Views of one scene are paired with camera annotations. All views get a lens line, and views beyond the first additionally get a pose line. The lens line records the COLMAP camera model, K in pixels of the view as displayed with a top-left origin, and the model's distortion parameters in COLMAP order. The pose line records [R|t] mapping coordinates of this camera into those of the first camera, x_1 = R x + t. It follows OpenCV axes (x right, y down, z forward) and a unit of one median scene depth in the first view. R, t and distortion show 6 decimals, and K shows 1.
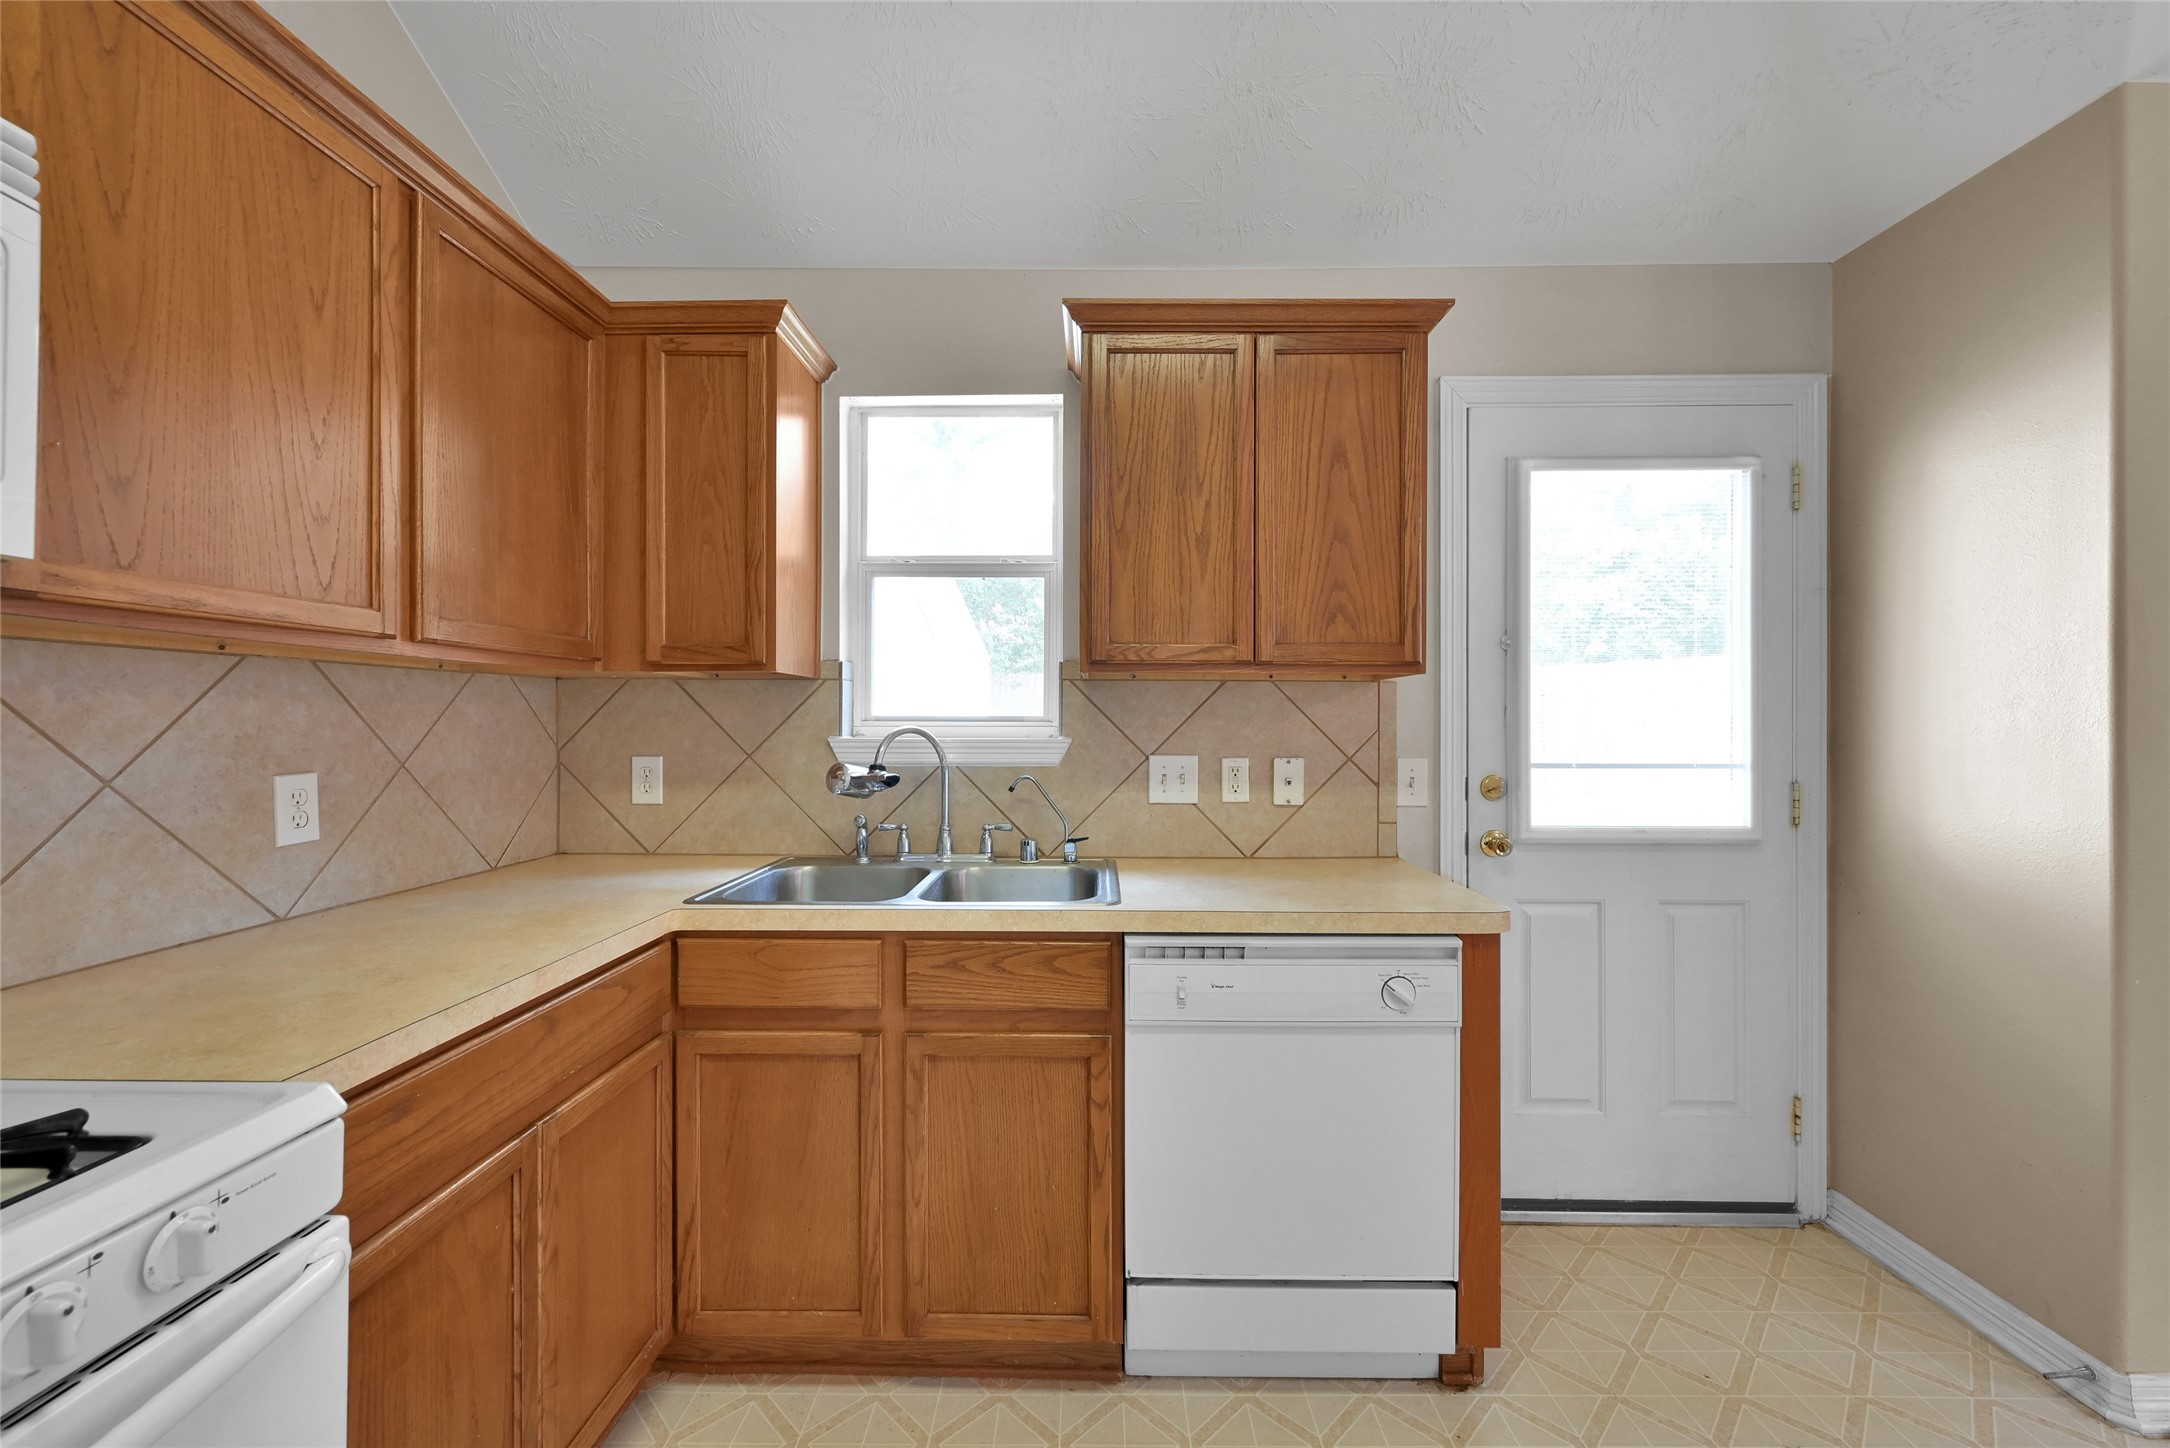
lens RADIAL K [[858.7, 0, 1080.3], [0, 858.7, 722.9], [0, 0, 1]] dist [-0.006141, 0.001362]
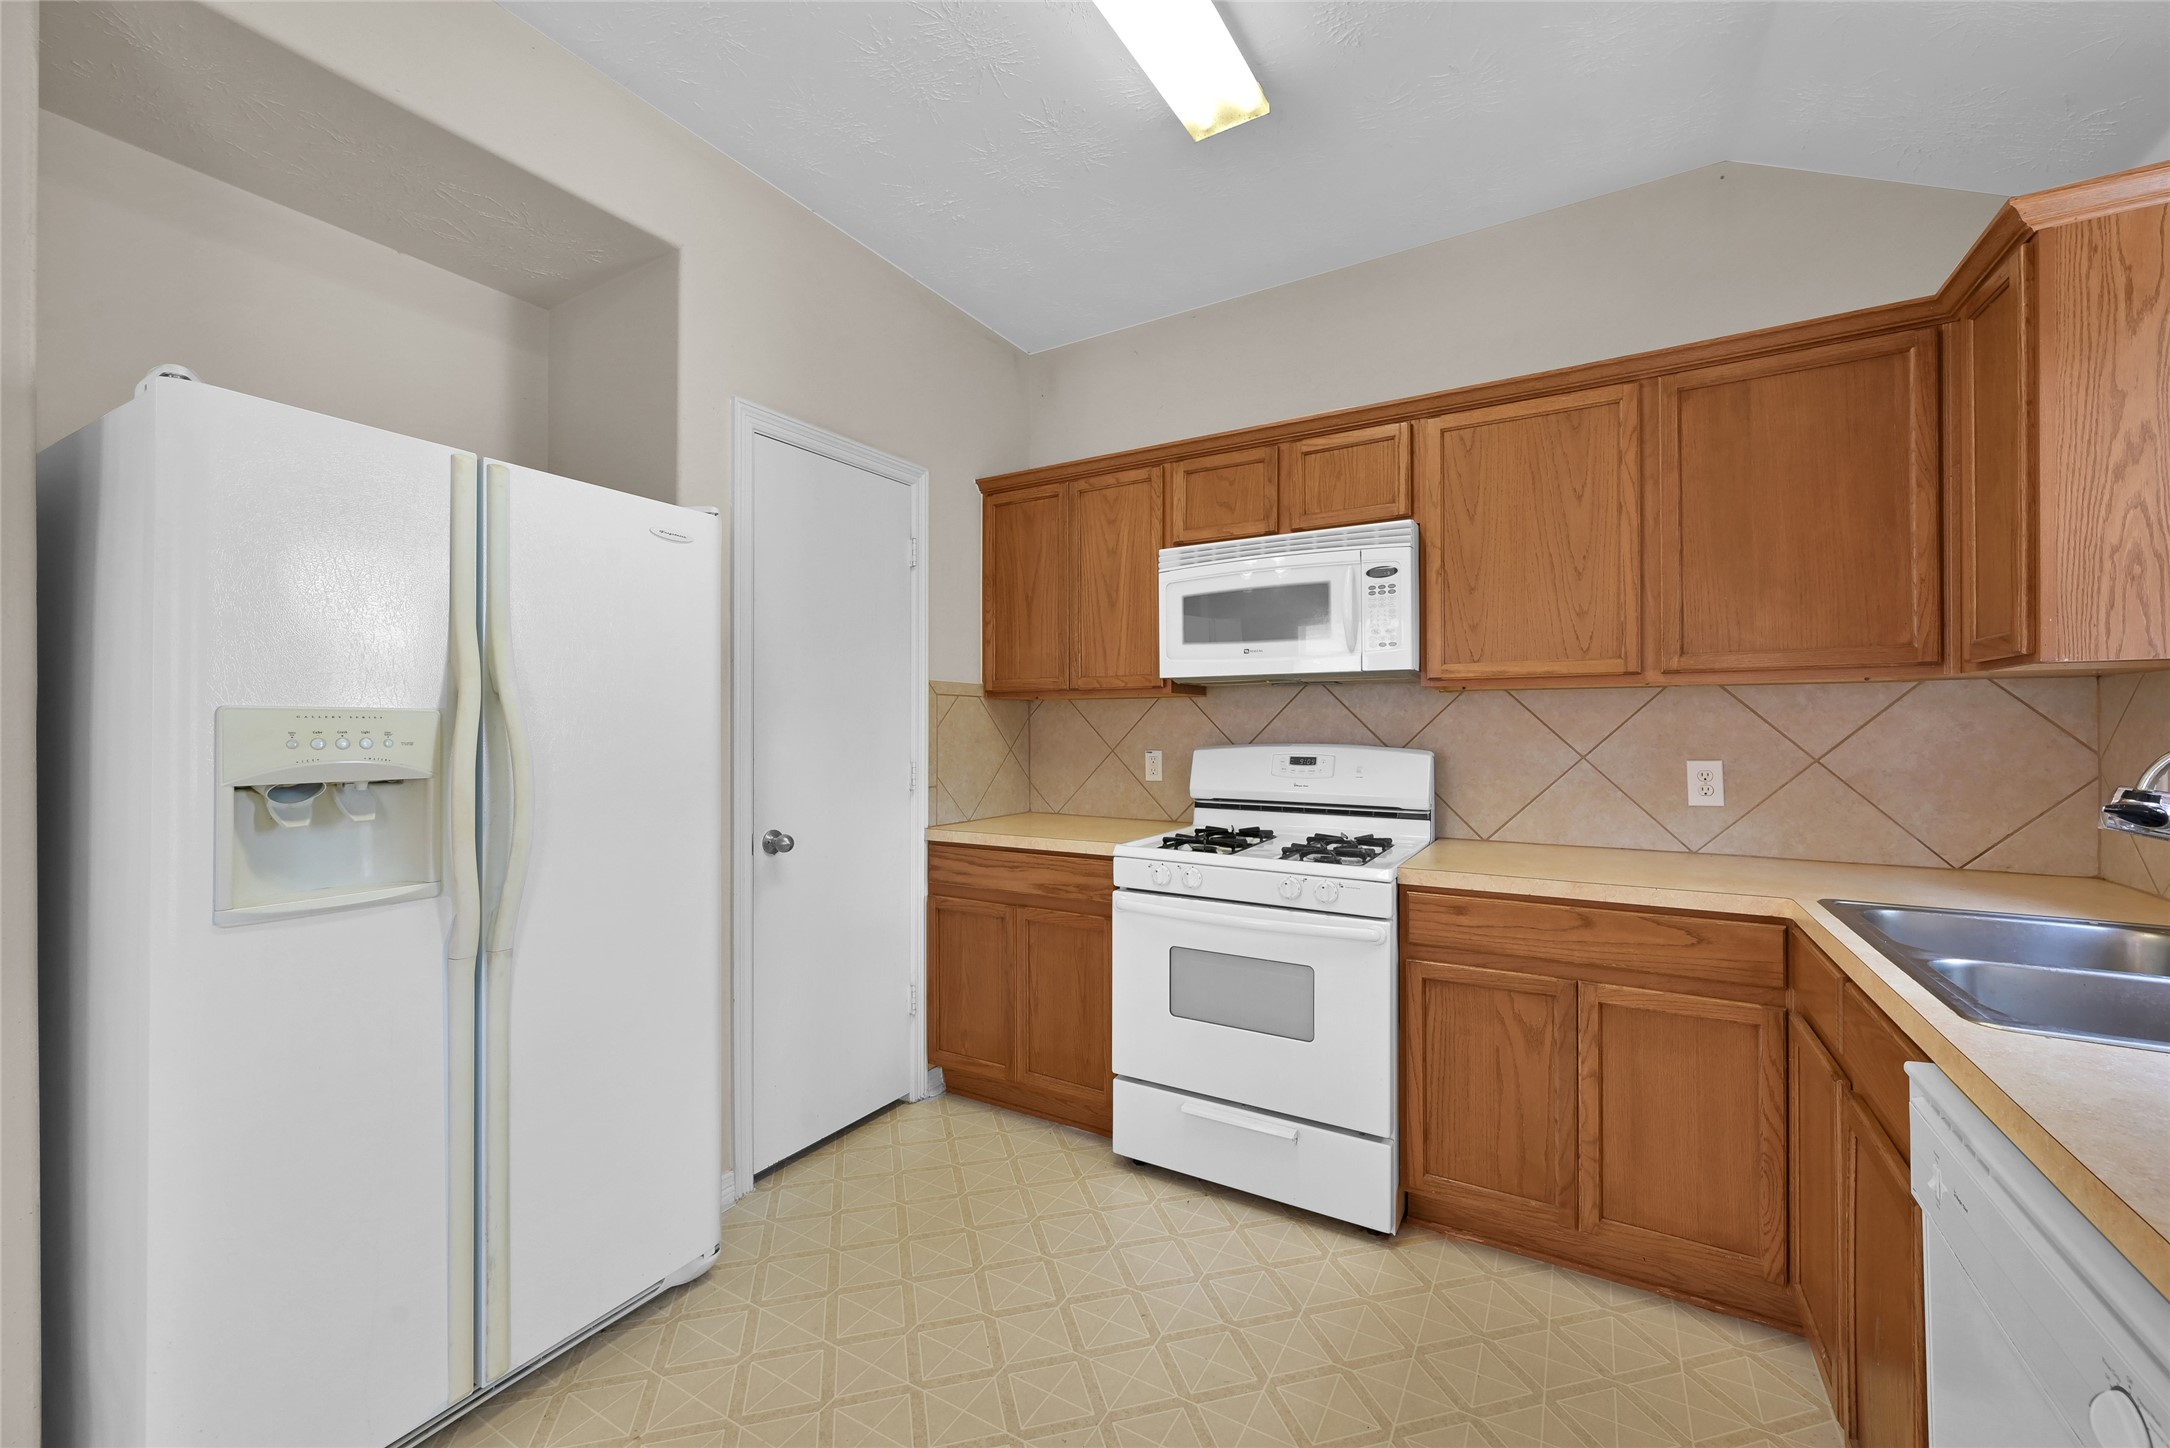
lens RADIAL K [[858.7, 0, 1089.6], [0, 858.7, 718.8], [0, 0, 1]] dist [-0.006141, 0.001362]
pose [[-0.488109, -0.005068, -0.872768, 0.937973], [0.000137, 0.999983, -0.005884, -0.005799], [0.872783, -0.002991, -0.488099, 0.771654]]
